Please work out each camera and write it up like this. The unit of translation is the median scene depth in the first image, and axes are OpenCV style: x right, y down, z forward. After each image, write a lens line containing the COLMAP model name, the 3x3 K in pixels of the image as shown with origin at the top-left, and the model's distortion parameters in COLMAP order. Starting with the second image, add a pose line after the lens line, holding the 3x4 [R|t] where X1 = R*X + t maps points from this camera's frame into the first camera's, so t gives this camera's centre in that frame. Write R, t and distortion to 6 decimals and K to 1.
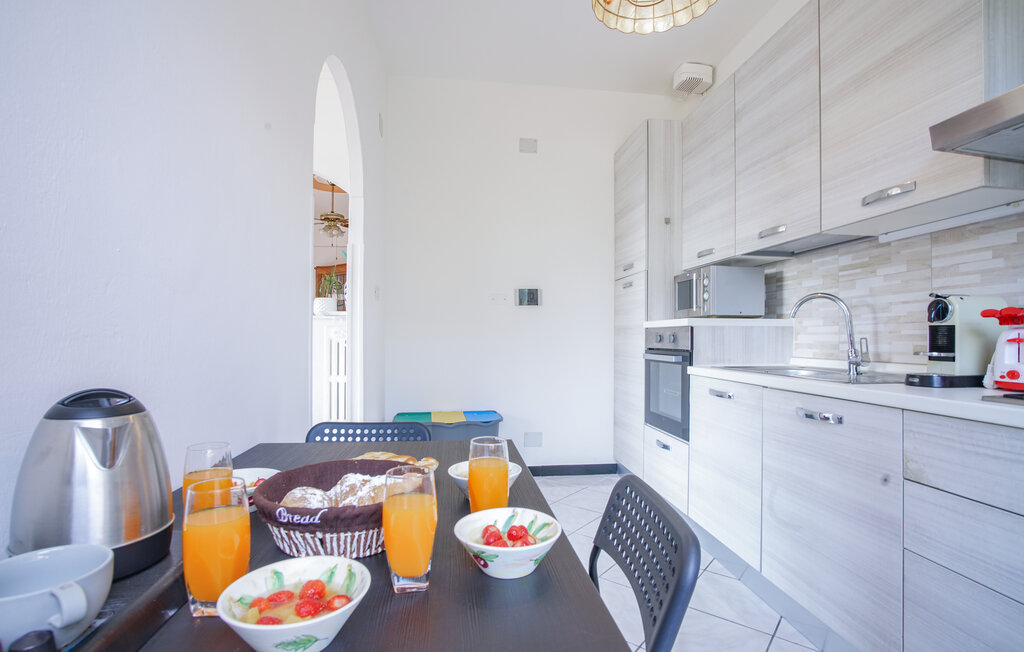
lens RADIAL K [[481.8, 0, 518.4], [0, 481.8, 331.2], [0, 0, 1]] dist [-0.021850, 0.001440]
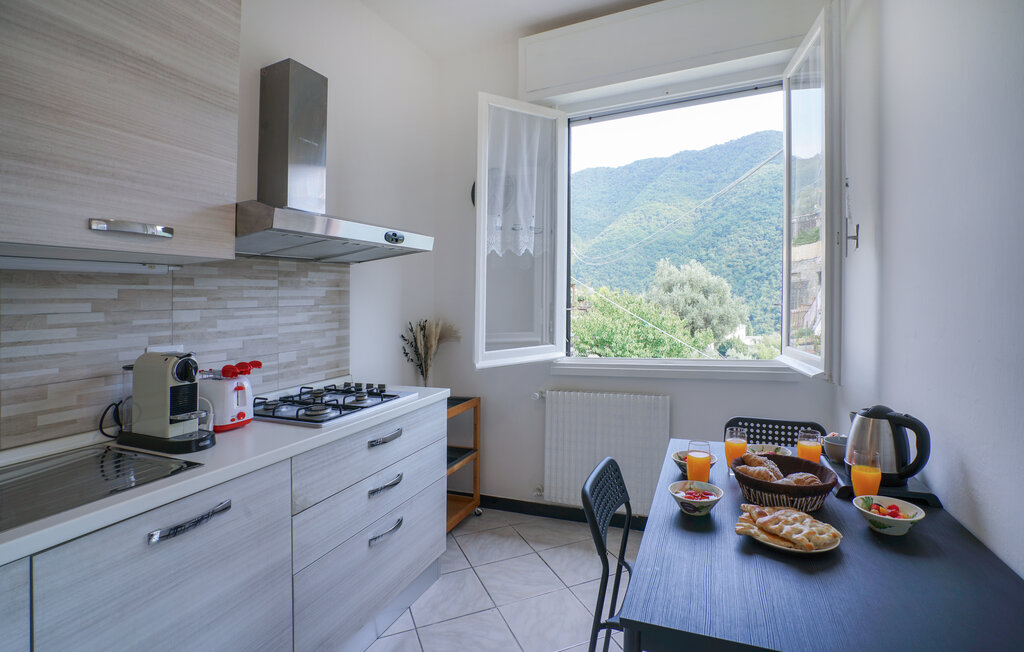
lens RADIAL K [[481.8, 0, 518.4], [0, 481.8, 331.2], [0, 0, 1]] dist [-0.021850, 0.001440]
pose [[-0.874566, -0.008307, 0.484835, -0.173347], [0.019204, 0.998475, 0.051749, -0.150859], [-0.484526, 0.054569, -0.873073, 1.427595]]
